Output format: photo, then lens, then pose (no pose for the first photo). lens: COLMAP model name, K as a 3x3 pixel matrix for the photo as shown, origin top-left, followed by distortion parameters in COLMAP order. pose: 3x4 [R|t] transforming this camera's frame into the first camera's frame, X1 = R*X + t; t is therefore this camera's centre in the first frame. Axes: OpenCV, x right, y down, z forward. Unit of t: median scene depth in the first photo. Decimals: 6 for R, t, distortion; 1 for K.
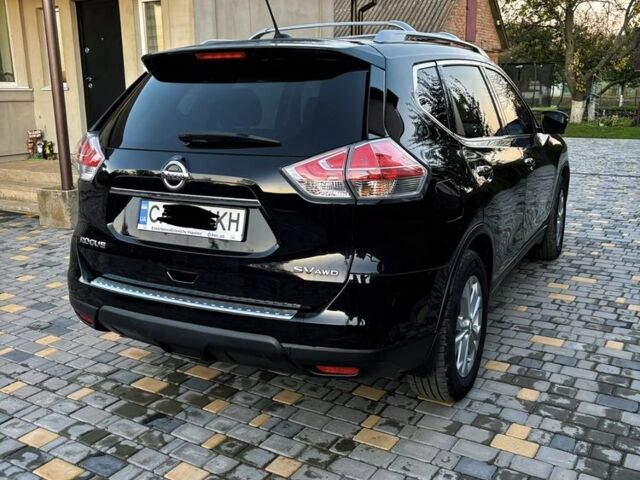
lens RADIAL K [[641.9, 0, 317.7], [0, 641.9, 241.3], [0, 0, 1]] dist [0.017172, 0.000000]
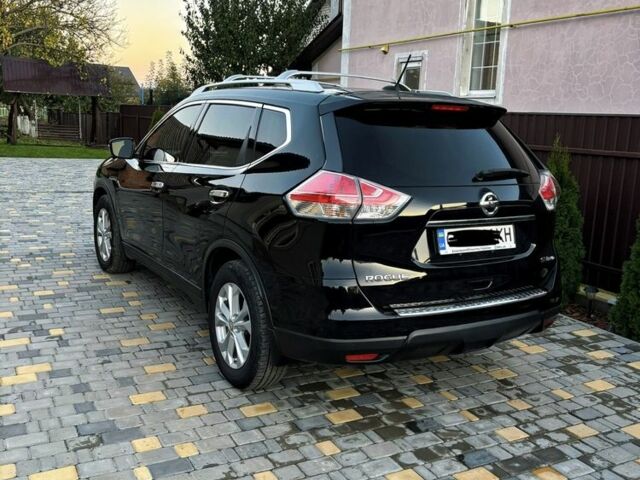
lens RADIAL K [[641.9, 0, 318.6], [0, 641.9, 239.4], [0, 0, 1]] dist [0.017172, 0.000000]
pose [[0.494037, -0.124902, 0.860422, -1.308270], [0.148053, 0.987259, 0.058305, -0.138570], [-0.856742, 0.098584, 0.506235, 0.575295]]
